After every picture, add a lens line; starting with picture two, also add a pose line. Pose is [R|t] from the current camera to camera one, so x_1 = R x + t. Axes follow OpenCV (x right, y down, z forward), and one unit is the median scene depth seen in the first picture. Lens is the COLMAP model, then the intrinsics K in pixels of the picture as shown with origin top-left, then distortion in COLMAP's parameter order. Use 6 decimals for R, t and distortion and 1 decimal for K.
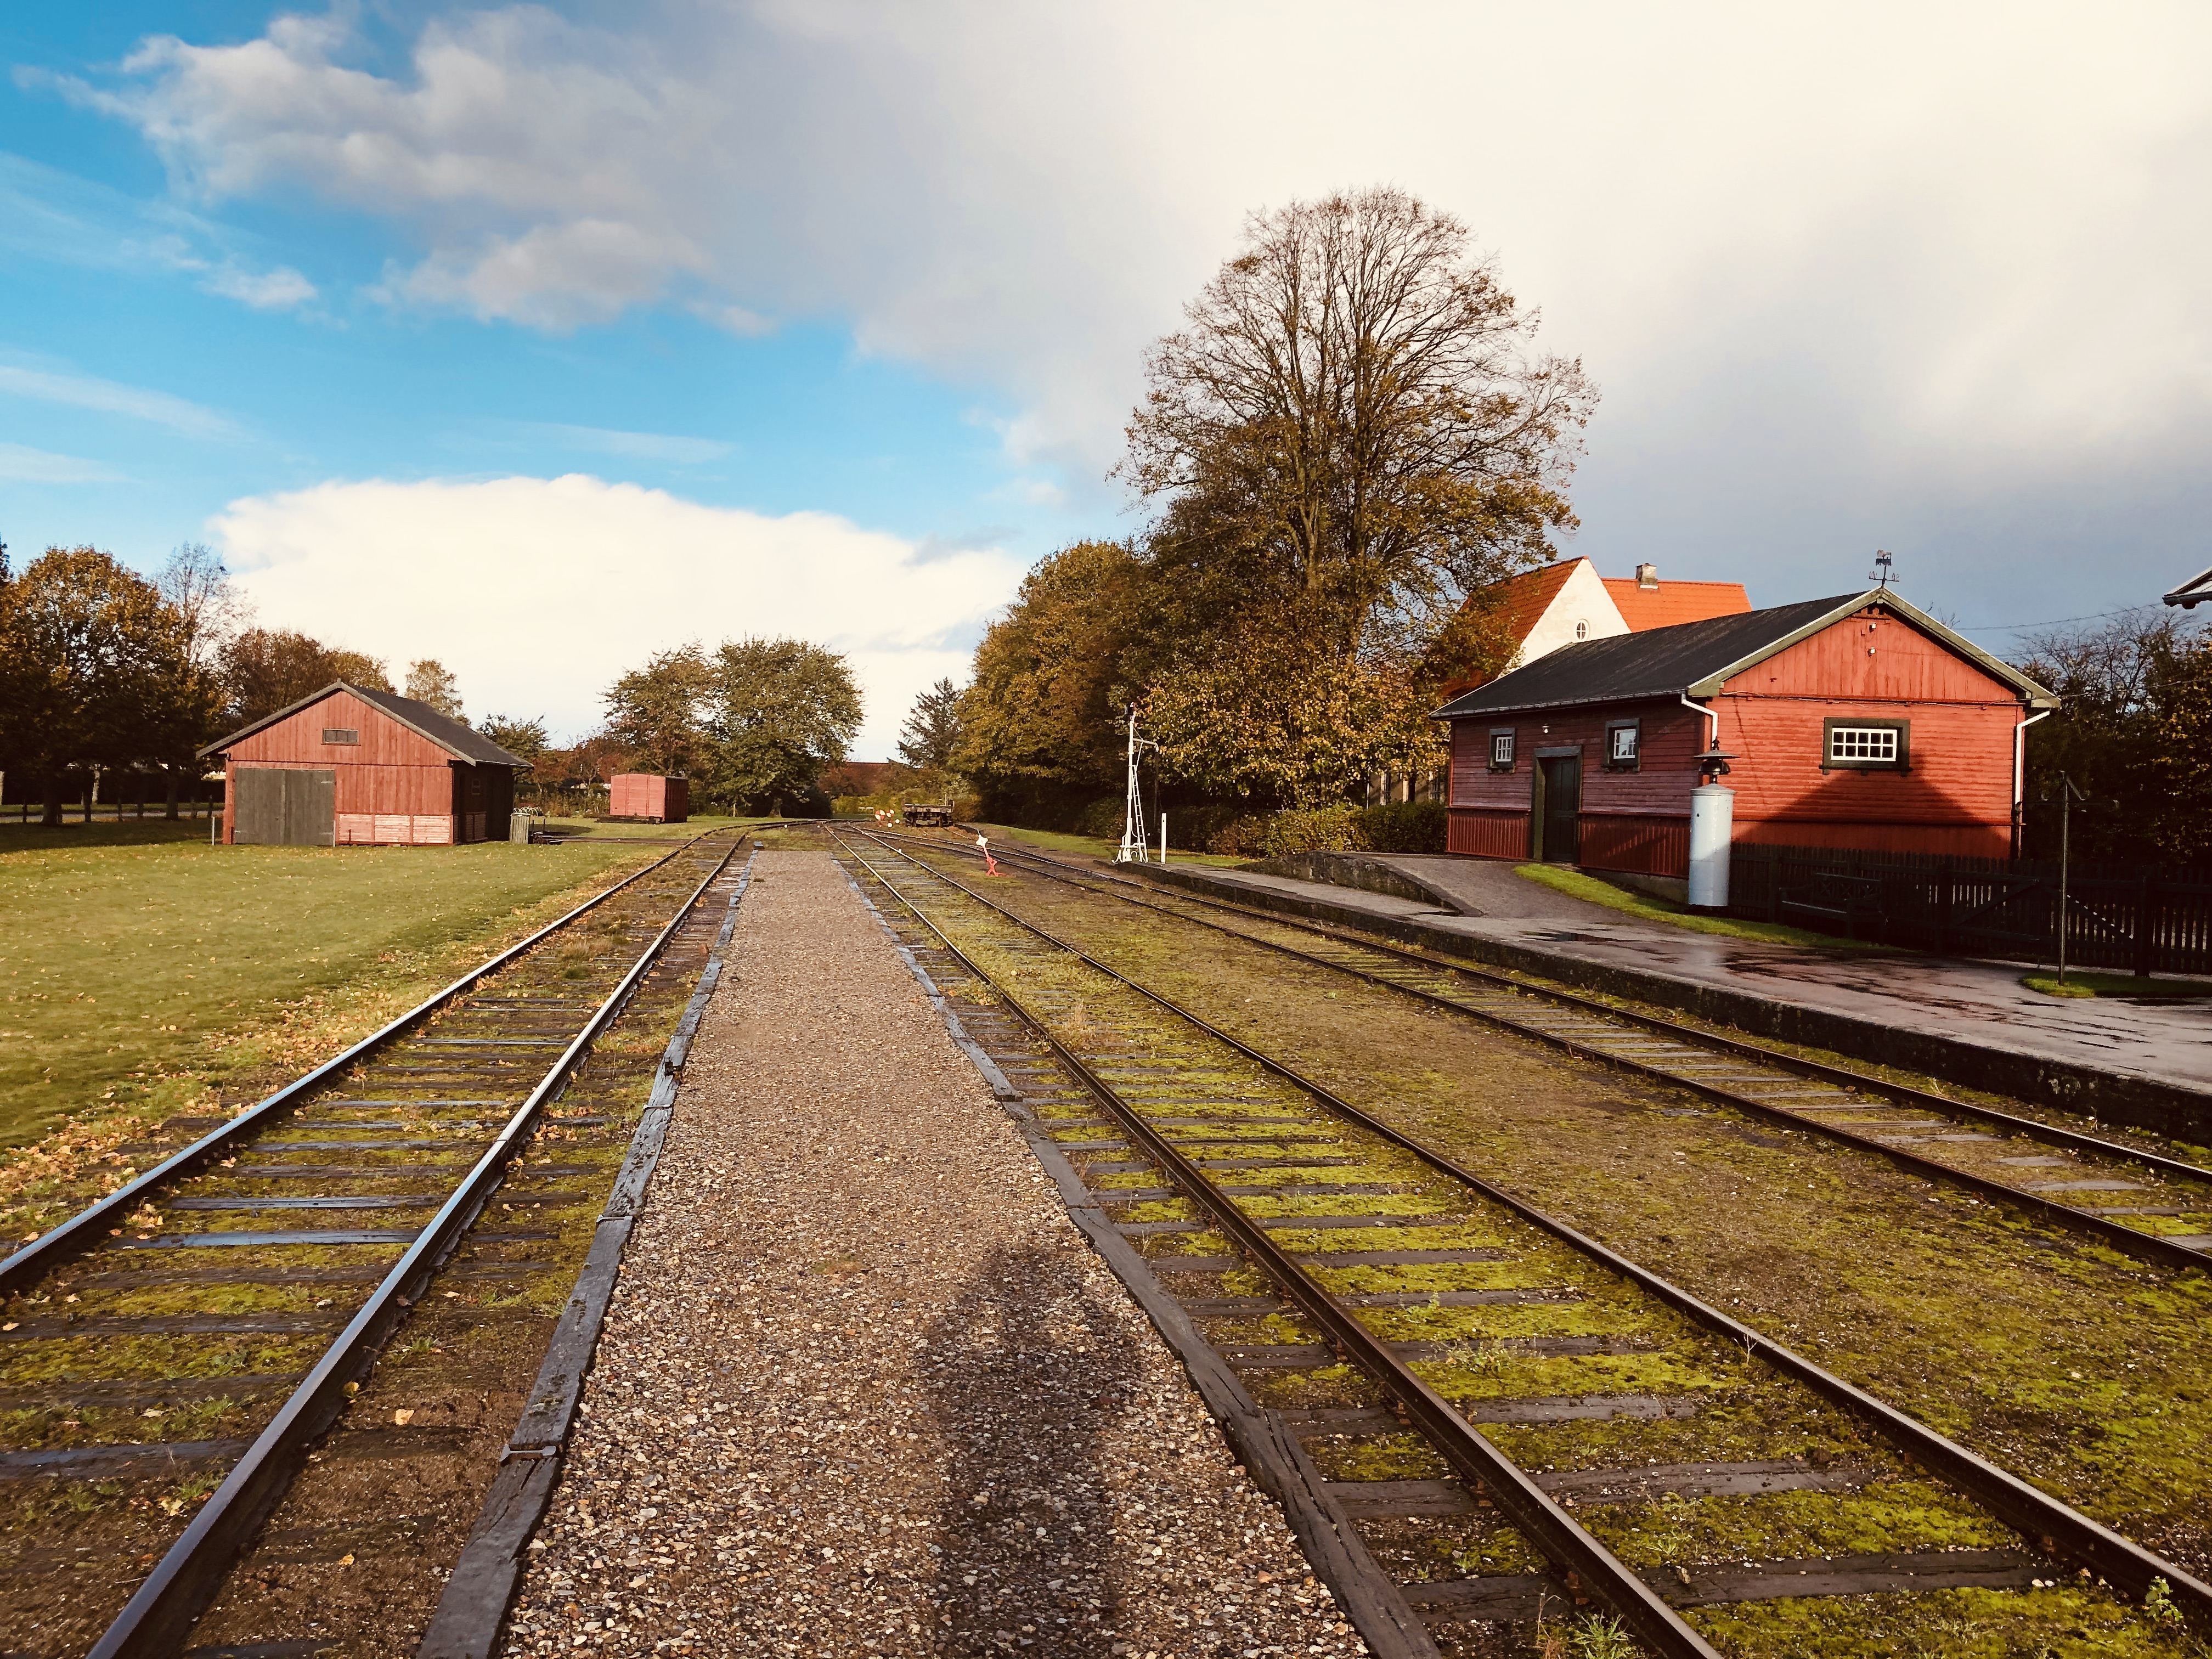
lens RADIAL K [[1819.0, 0, 1108.3], [0, 1819.0, 829.0], [0, 0, 1]] dist [0.057913, -0.056423]
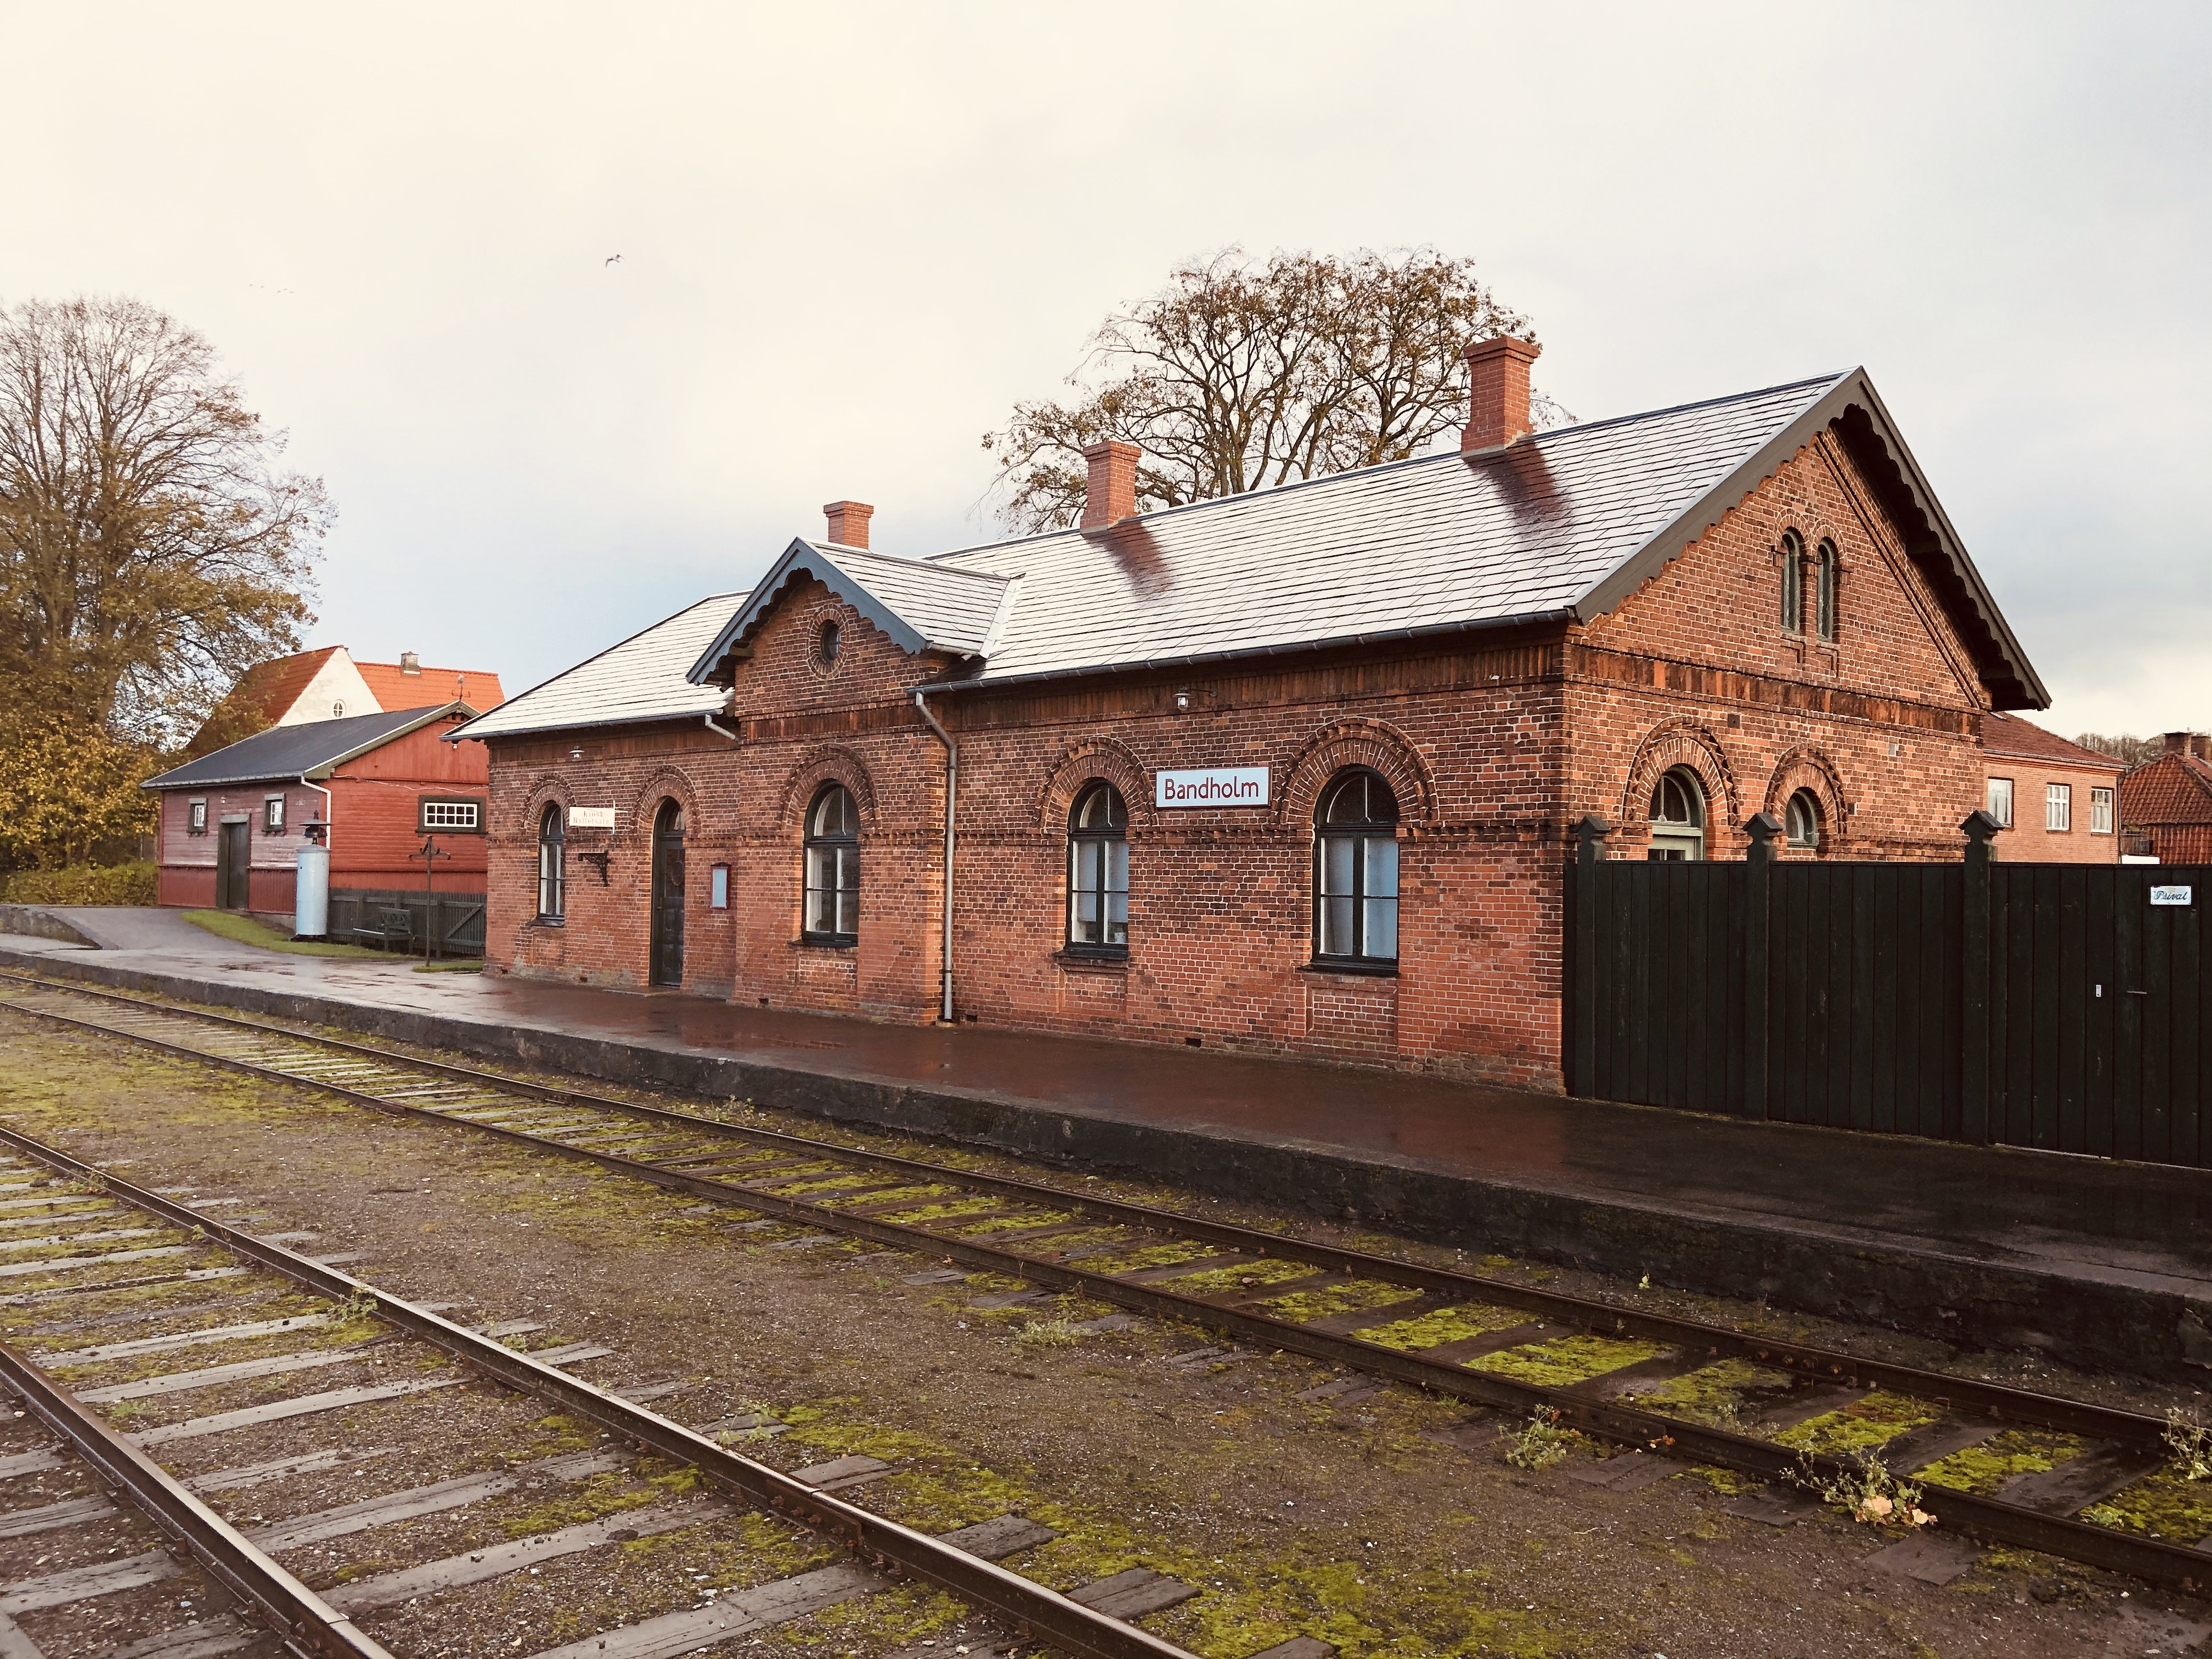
lens RADIAL K [[1819.0, 0, 1114.1], [0, 1819.0, 839.3], [0, 0, 1]] dist [0.057913, -0.056423]
pose [[0.842367, -0.005359, 0.538877, 0.054891], [0.019970, 0.999574, -0.021277, 0.006443], [-0.538534, 0.028685, 0.842115, -0.246191]]
